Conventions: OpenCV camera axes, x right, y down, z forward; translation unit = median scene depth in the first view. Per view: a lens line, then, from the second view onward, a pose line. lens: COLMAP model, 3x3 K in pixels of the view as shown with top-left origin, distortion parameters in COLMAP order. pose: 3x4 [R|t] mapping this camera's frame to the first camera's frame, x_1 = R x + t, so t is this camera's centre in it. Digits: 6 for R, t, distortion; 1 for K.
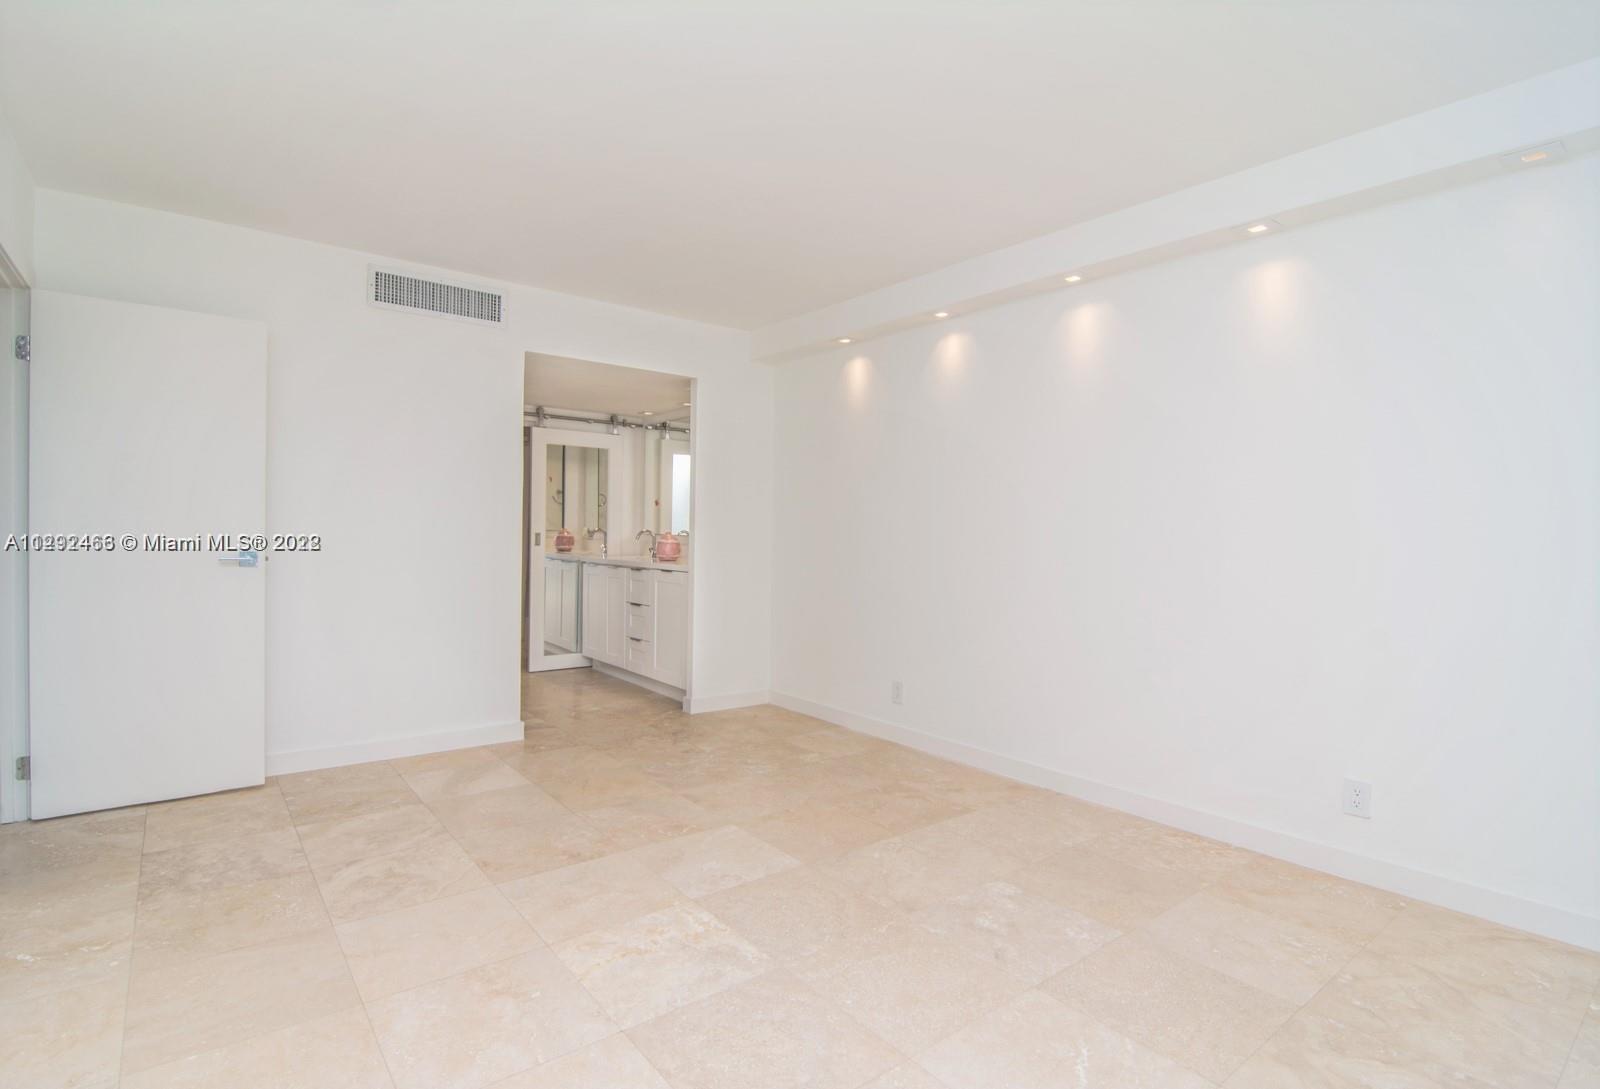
lens RADIAL K [[779.0, 0, 803.8], [0, 779.0, 542.6], [0, 0, 1]] dist [-0.018814, -0.001300]
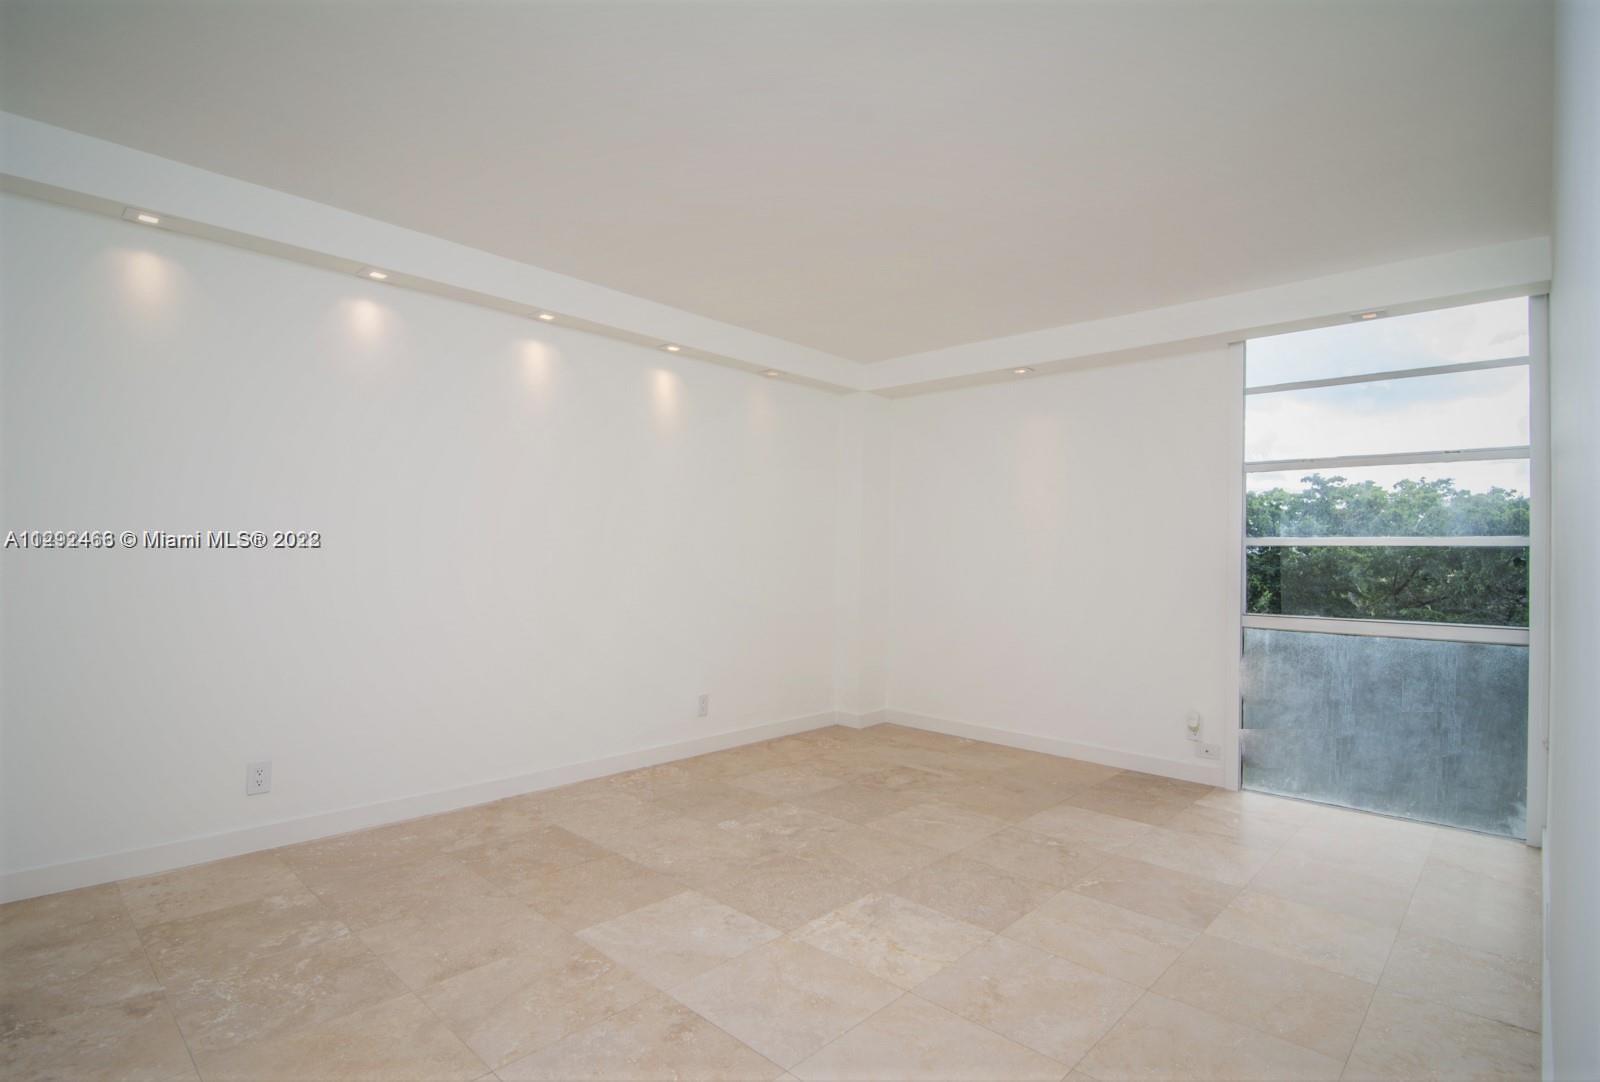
lens RADIAL K [[775.0, 0, 797.1], [0, 775.0, 542.8], [0, 0, 1]] dist [-0.013672, -0.003634]
pose [[-0.116791, -0.004737, 0.993145, -0.933464], [-0.003185, 0.999985, 0.004395, -0.033525], [-0.993151, -0.002650, -0.116805, 0.919594]]
